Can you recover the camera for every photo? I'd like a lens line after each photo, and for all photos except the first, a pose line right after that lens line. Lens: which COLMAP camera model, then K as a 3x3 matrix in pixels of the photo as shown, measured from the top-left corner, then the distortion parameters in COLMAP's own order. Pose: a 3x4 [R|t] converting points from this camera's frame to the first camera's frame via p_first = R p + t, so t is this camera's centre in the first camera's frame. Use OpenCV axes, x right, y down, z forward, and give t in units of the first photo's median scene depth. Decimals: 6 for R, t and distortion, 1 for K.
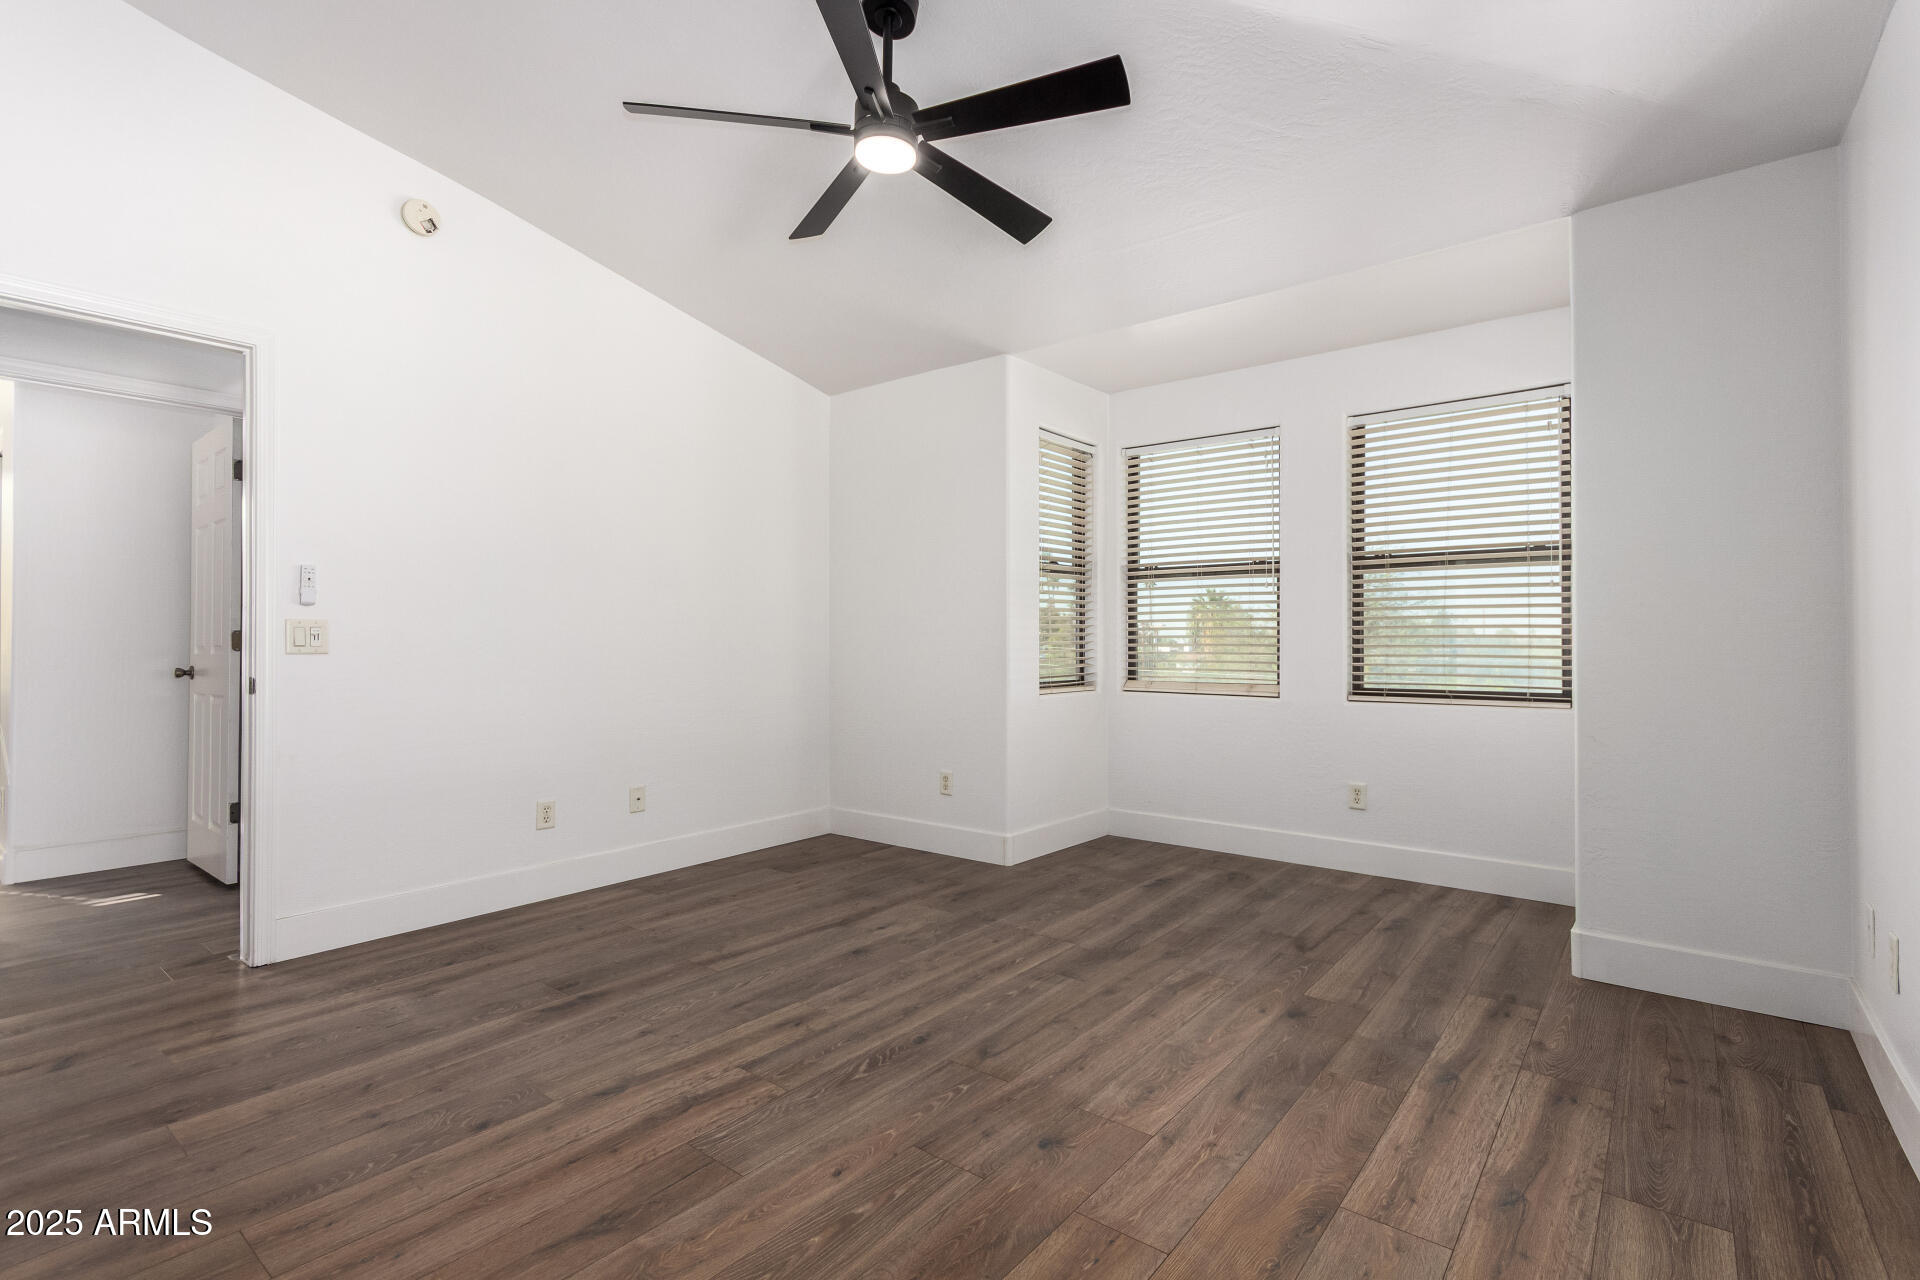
lens RADIAL K [[956.7, 0, 960.0], [0, 956.7, 640.0], [0, 0, 1]] dist [0.003236, 0.001302]
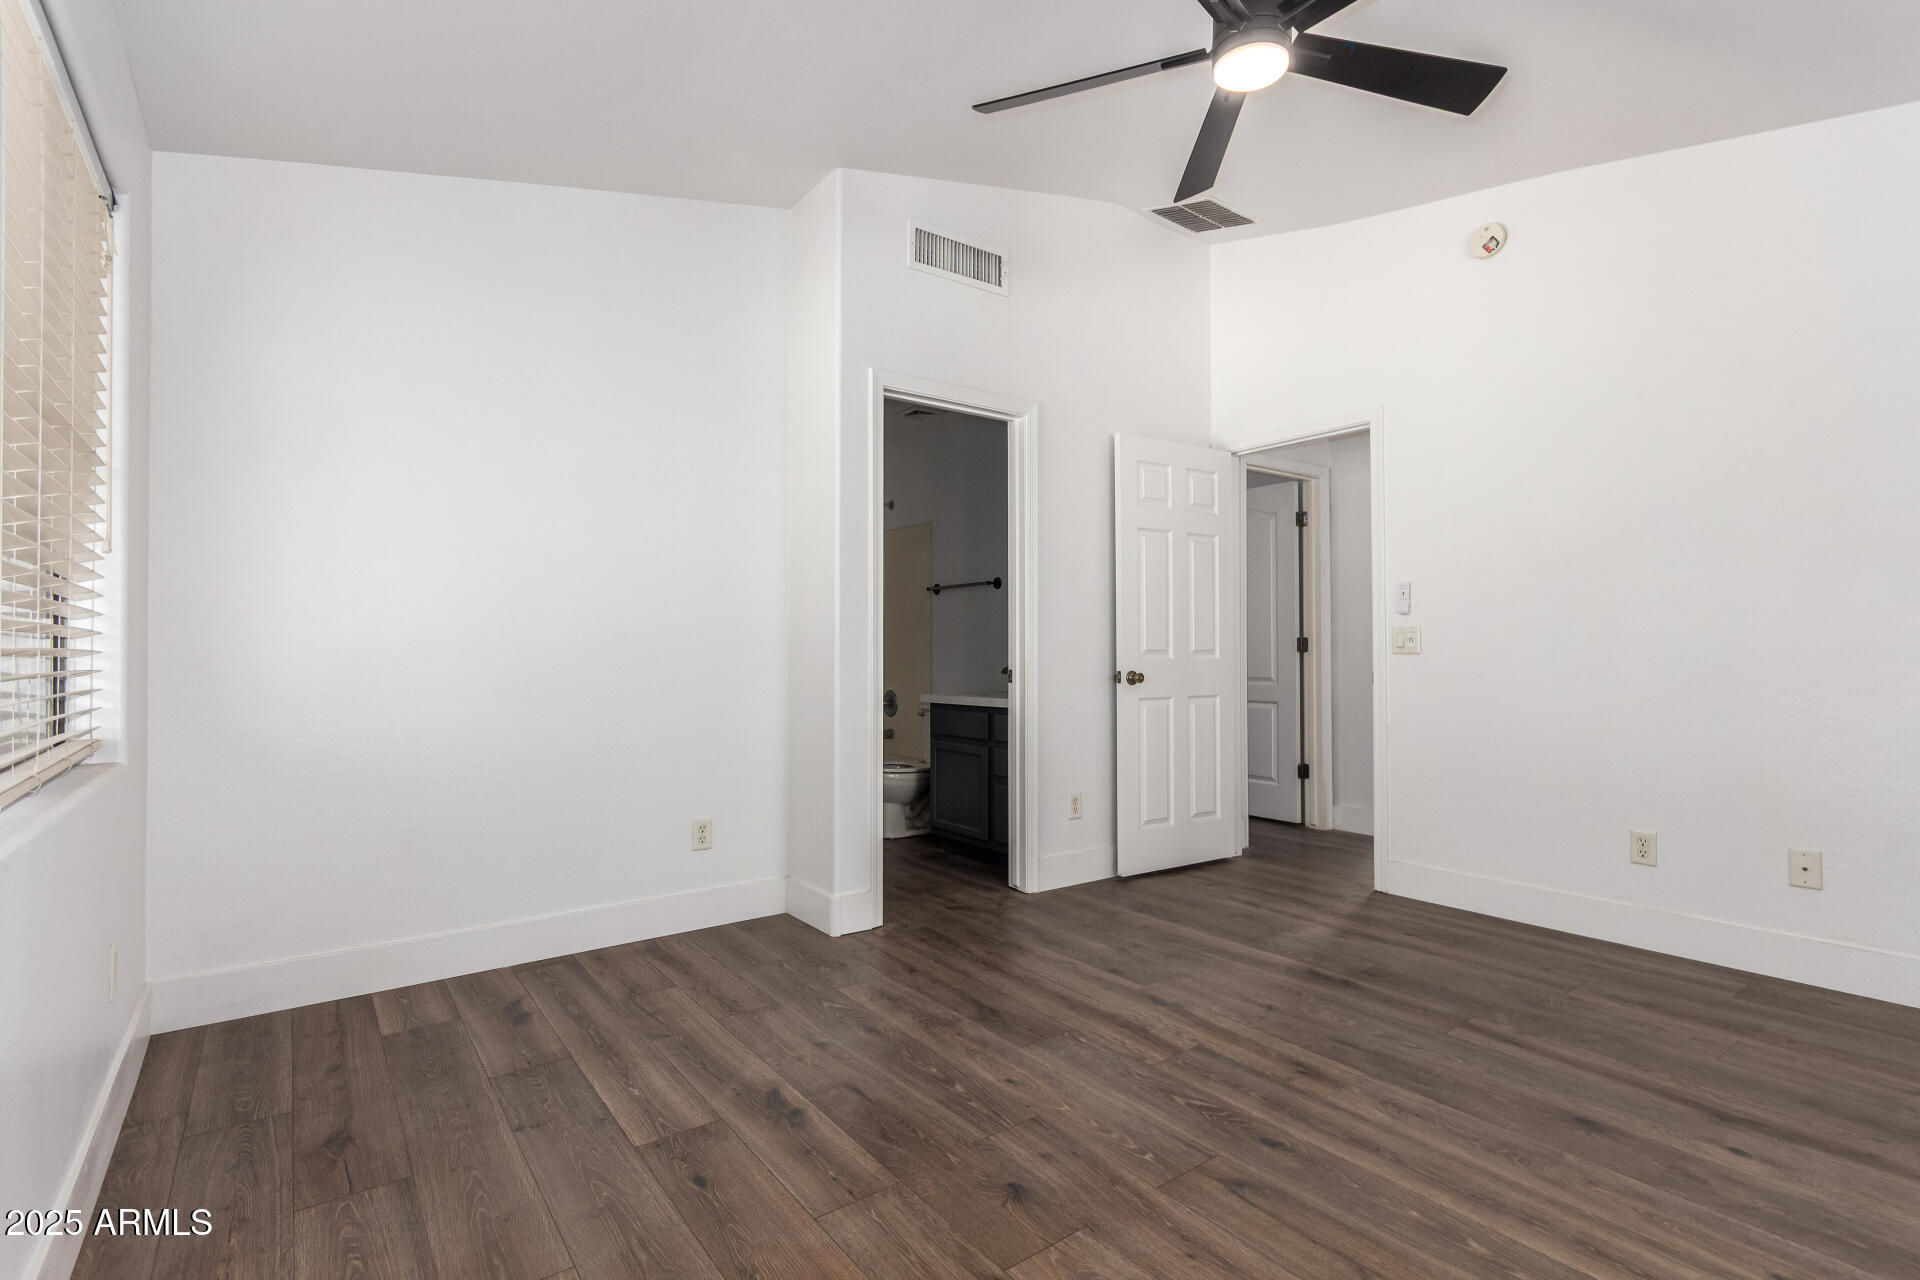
lens RADIAL K [[821.8, 0, 968.4], [0, 821.8, 645.8], [0, 0, 1]] dist [0.001919, 0.000526]
pose [[-0.241414, -0.002912, -0.970418, 0.673383], [0.009698, 0.999938, -0.005413, -0.015642], [0.970374, -0.010718, -0.241371, 0.854943]]
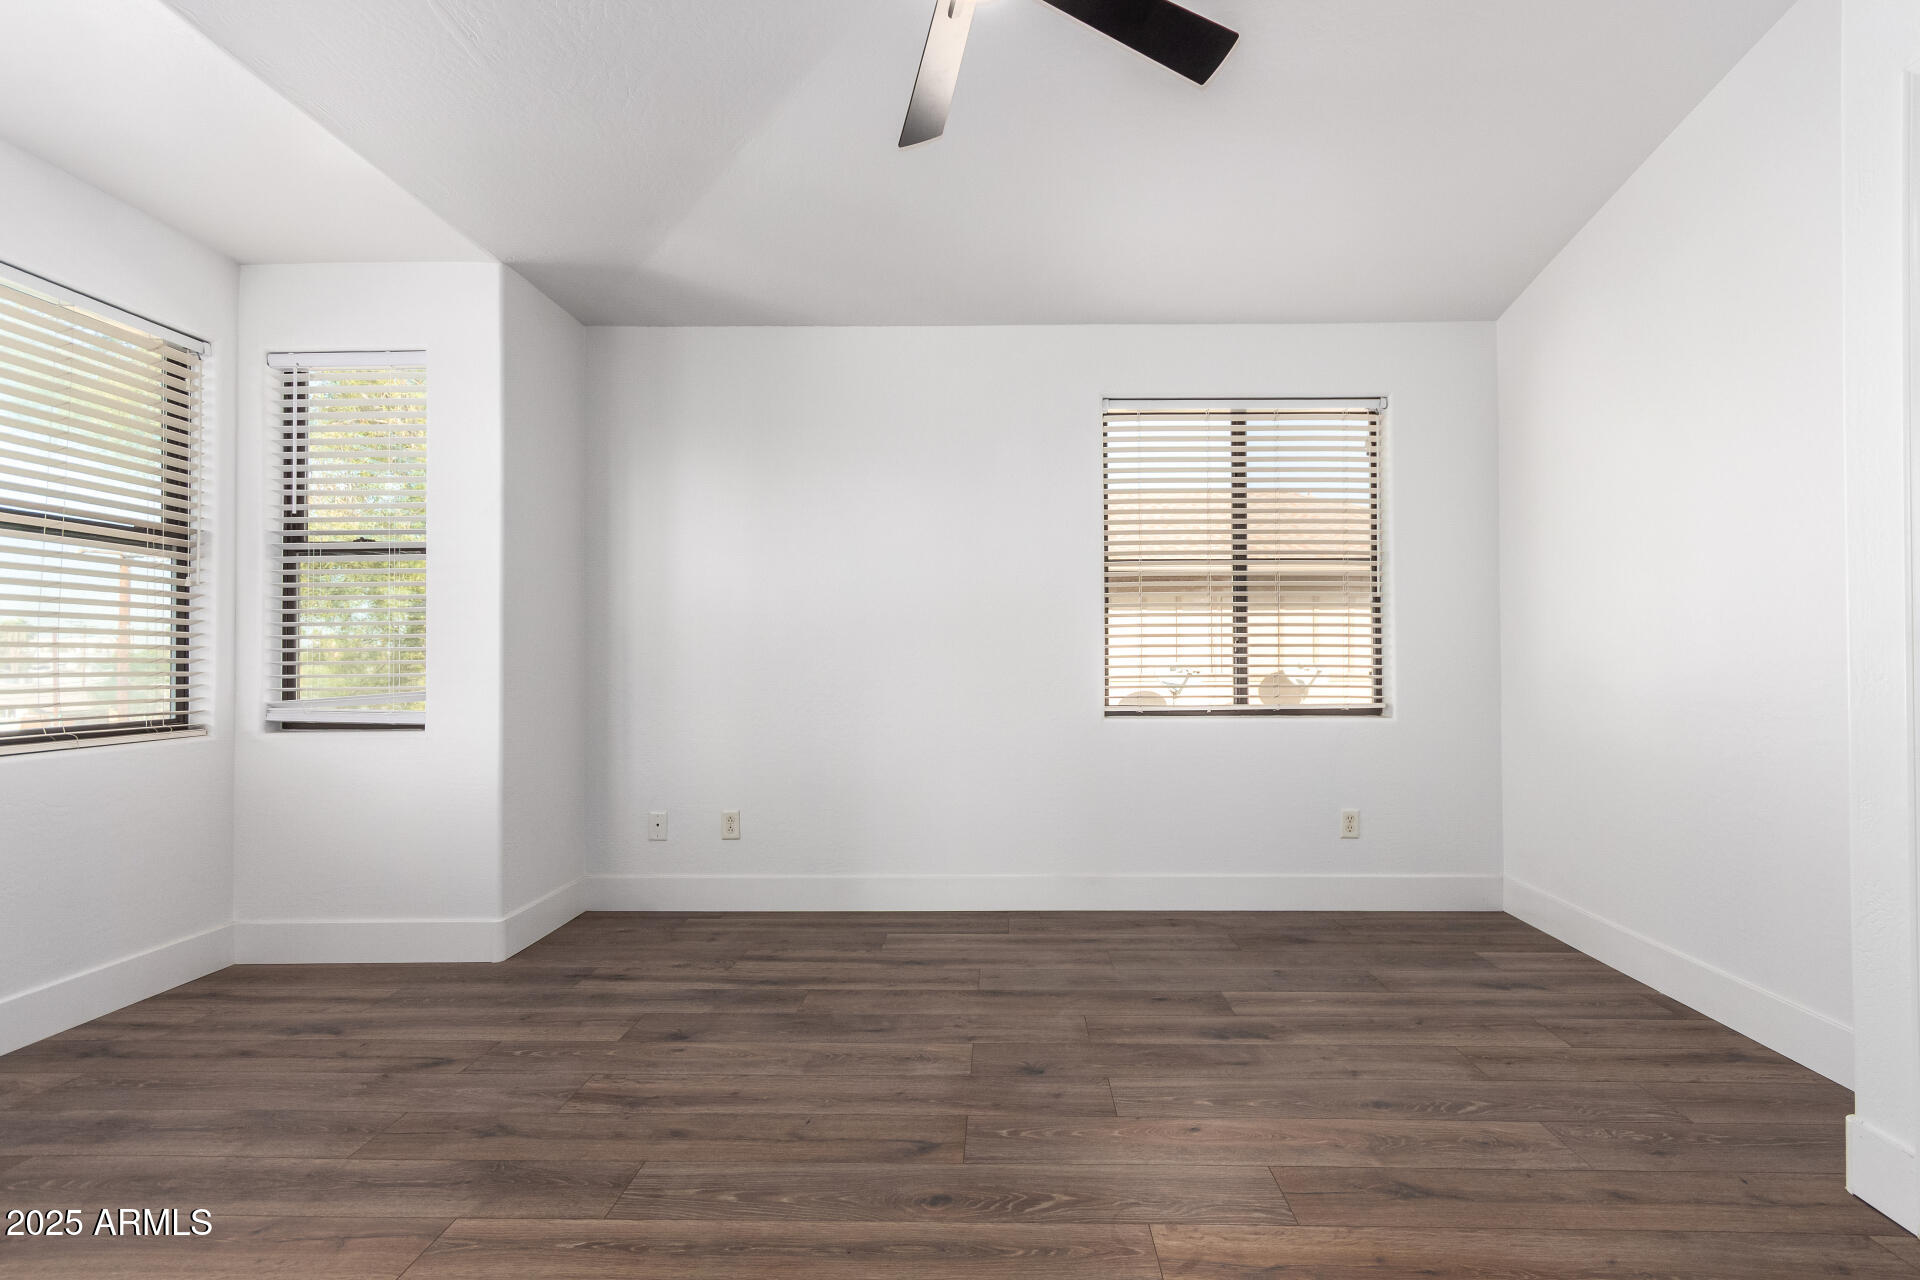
lens RADIAL K [[909.2, 0, 975.1], [0, 909.2, 651.3], [0, 0, 1]] dist [0.002405, 0.000977]
pose [[-0.633005, 0.006635, 0.774119, -0.564381], [-0.001131, 0.999954, -0.009495, -0.000878], [-0.774147, -0.006886, -0.632969, 1.326859]]
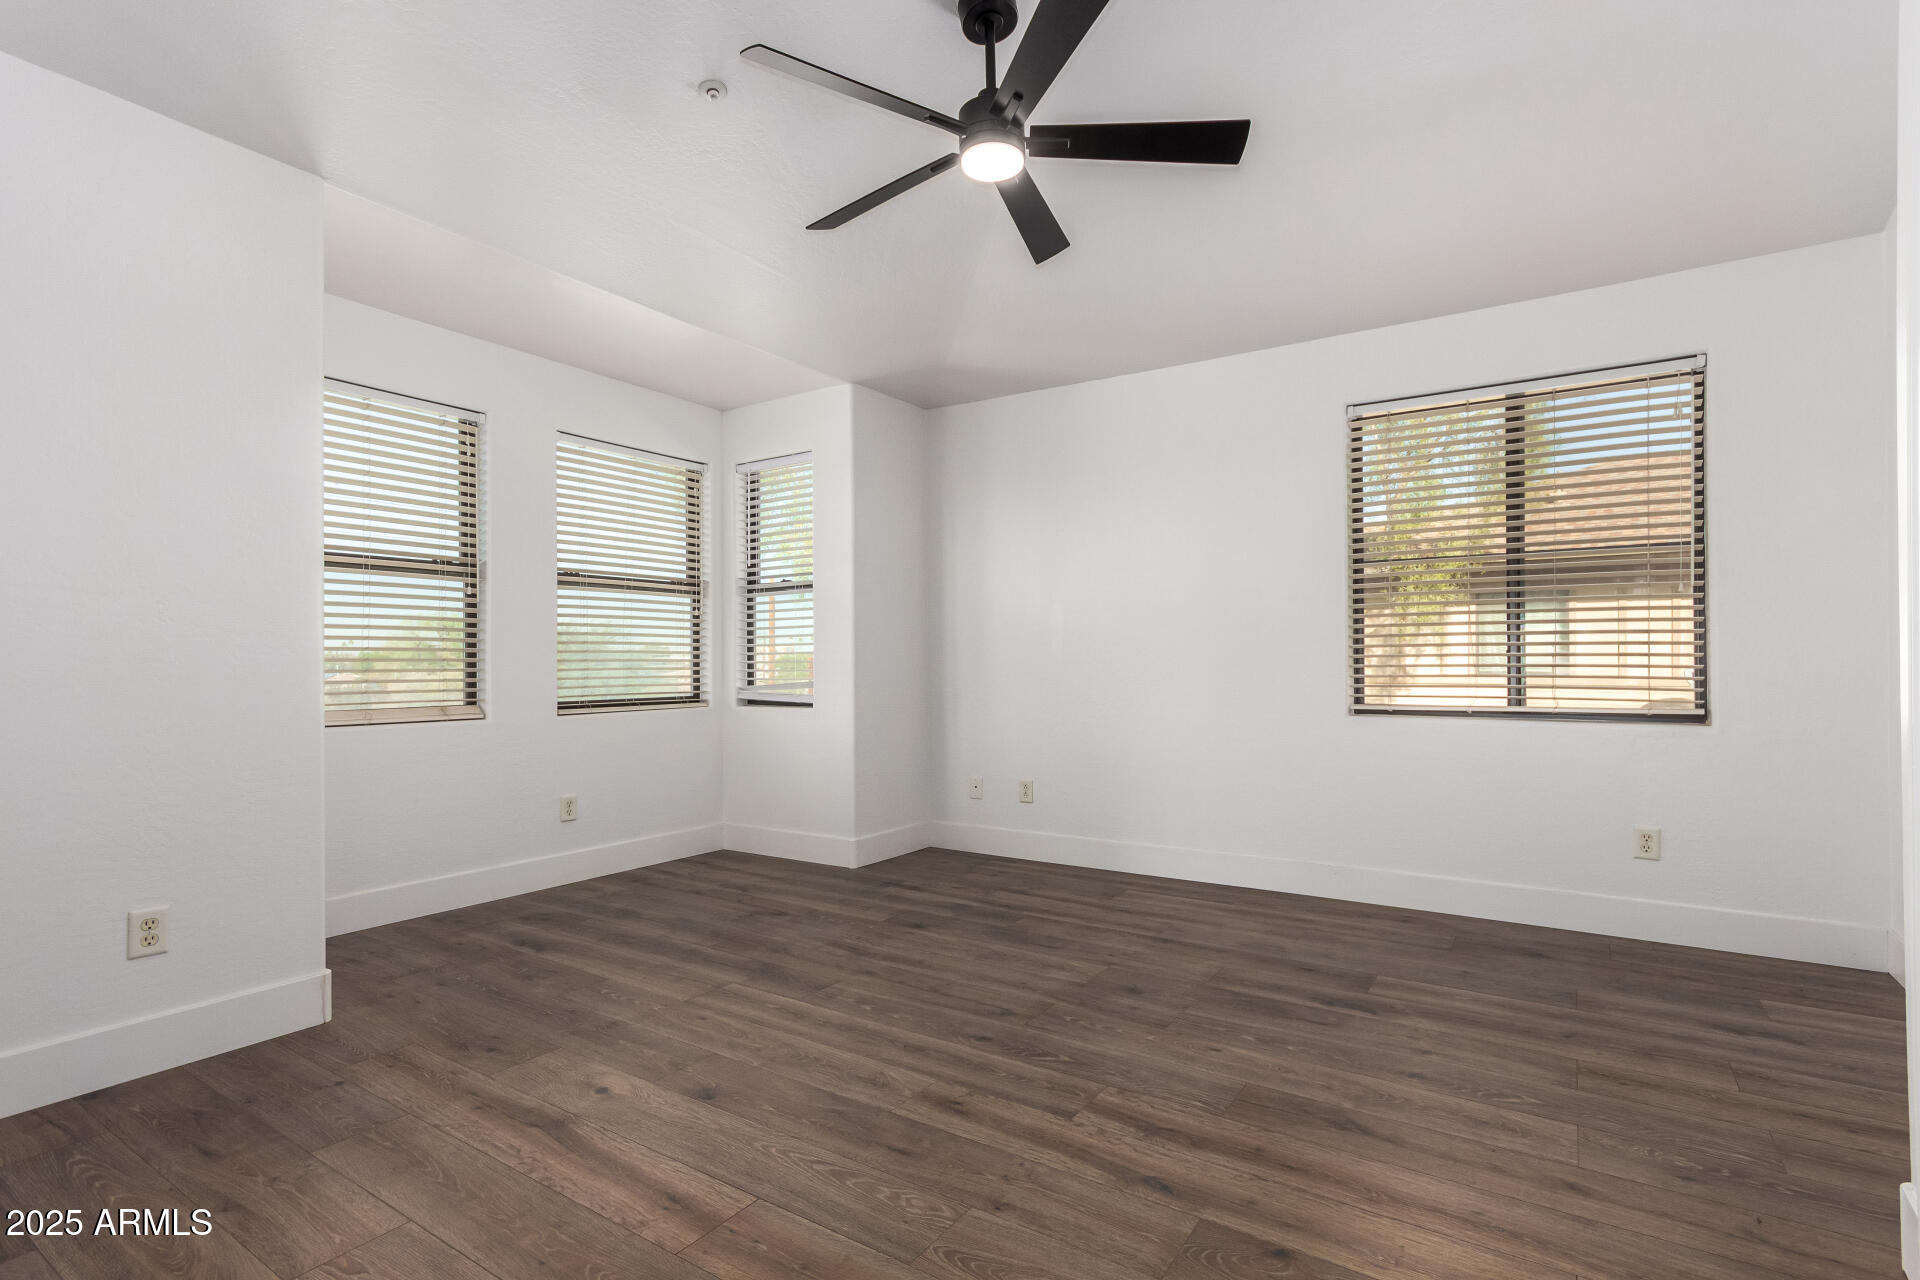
lens RADIAL K [[905.9, 0, 987.3], [0, 905.9, 660.1], [0, 0, 1]] dist [0.001981, 0.001230]
pose [[-0.137008, 0.001413, 0.990569, -0.955805], [-0.000490, 0.999999, -0.001494, 0.002904], [-0.990570, -0.000690, -0.137007, 1.052744]]
